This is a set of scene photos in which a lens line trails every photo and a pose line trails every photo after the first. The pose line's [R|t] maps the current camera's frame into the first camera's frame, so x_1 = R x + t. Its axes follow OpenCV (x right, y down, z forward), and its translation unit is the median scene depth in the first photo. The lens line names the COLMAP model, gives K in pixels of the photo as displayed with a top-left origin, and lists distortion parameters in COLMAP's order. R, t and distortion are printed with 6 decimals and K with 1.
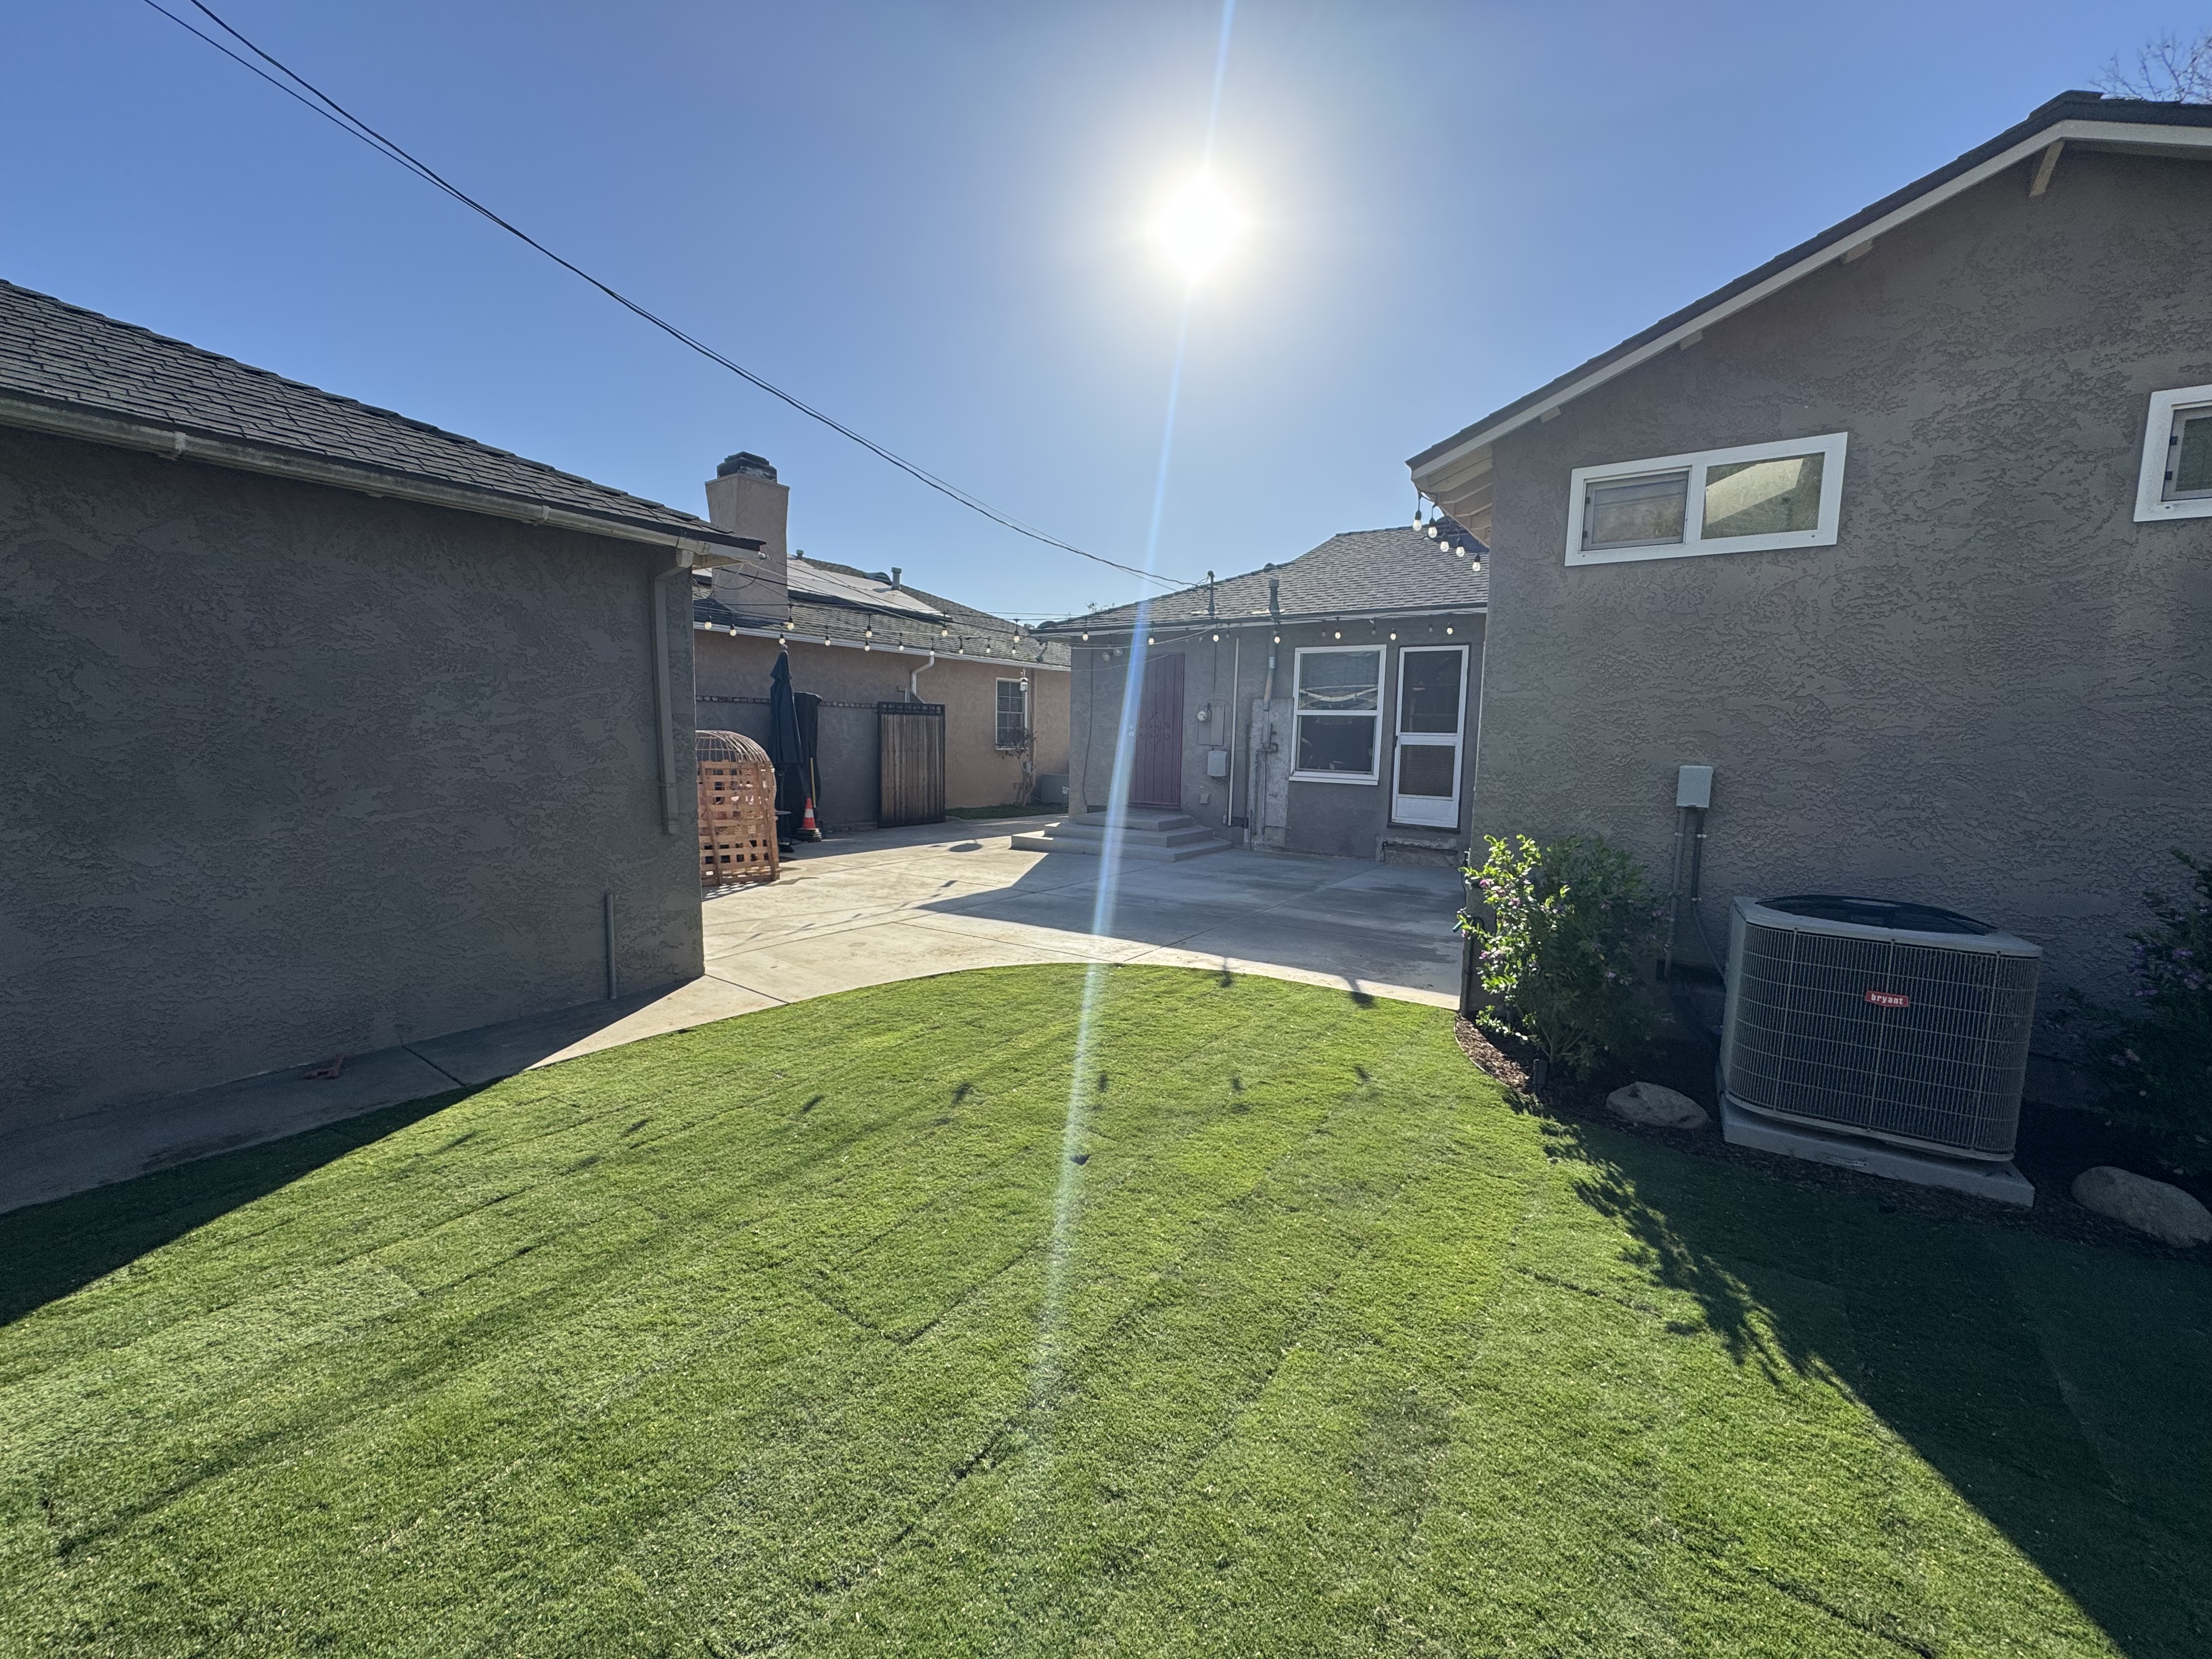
lens RADIAL K [[879.9, 0, 1106.0], [0, 879.9, 829.5], [0, 0, 1]] dist [-0.002970, 0.000130]
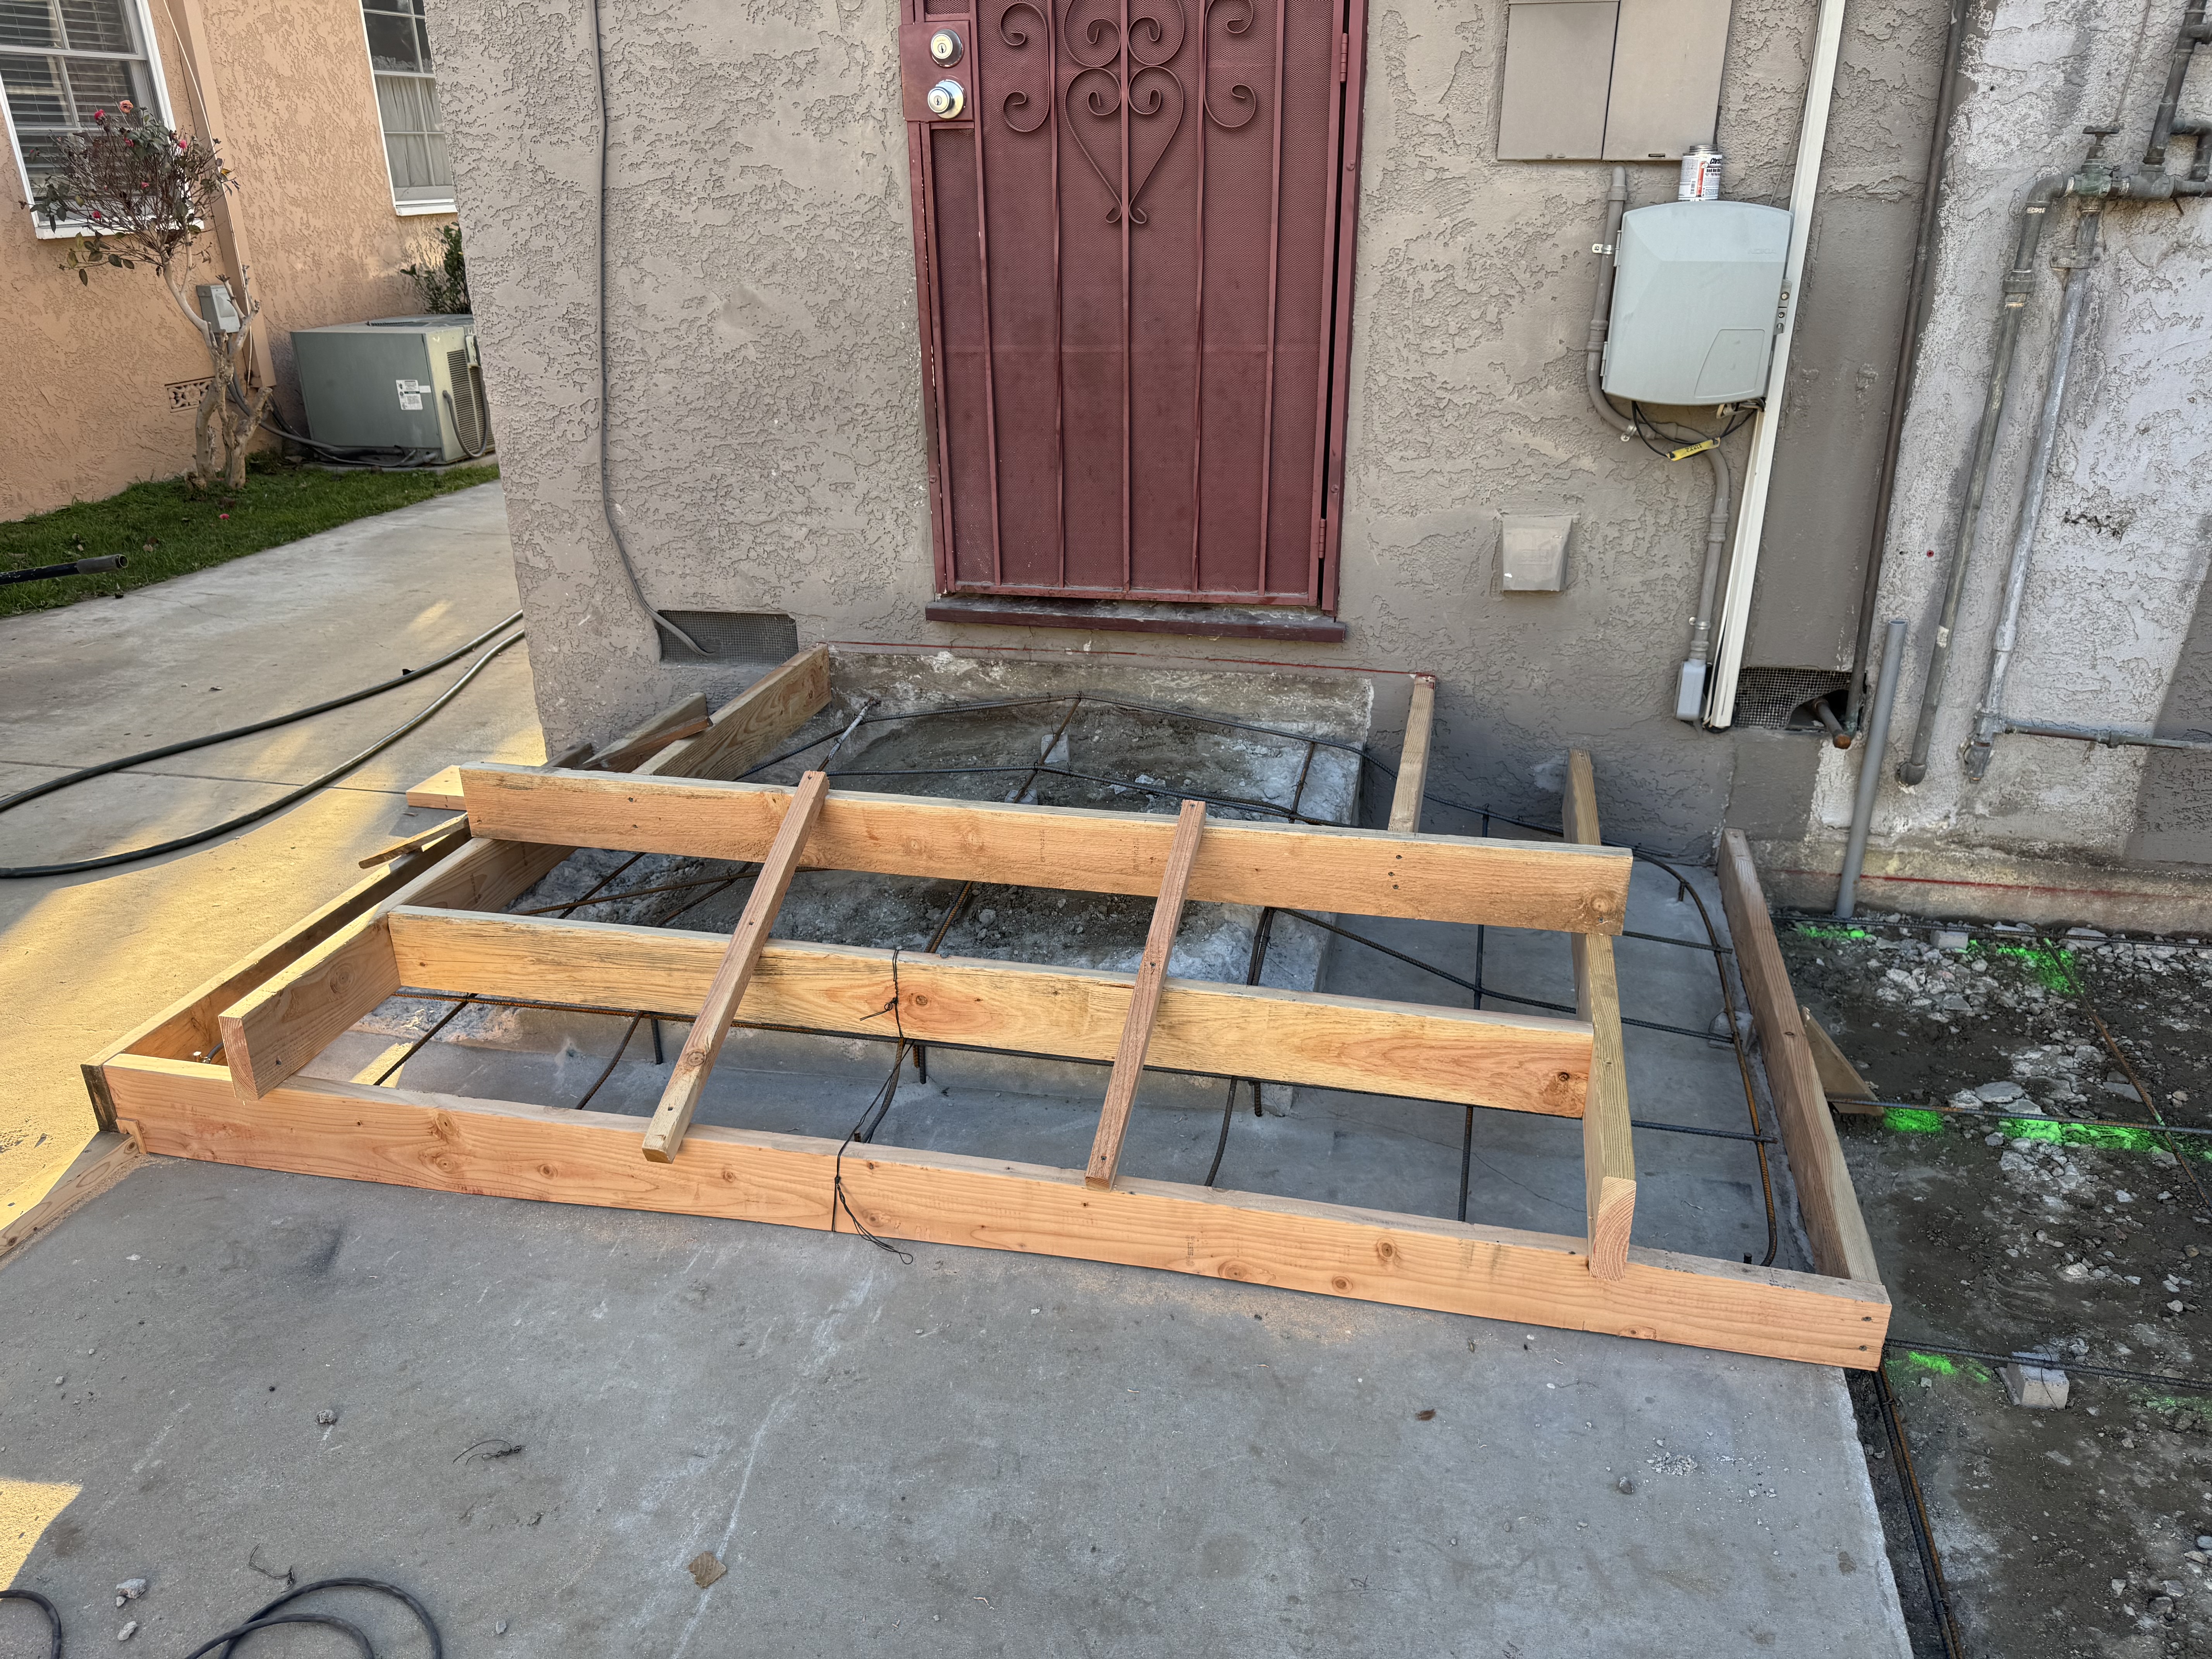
lens RADIAL K [[1556.2, 0, 1106.0], [0, 1556.2, 829.5], [0, 0, 1]] dist [0.068940, -0.059393]
pose [[0.926956, -0.166774, 0.336065, -0.053279], [0.065531, 0.953969, 0.292659, -0.072751], [-0.369403, -0.249259, 0.895216, 0.766493]]
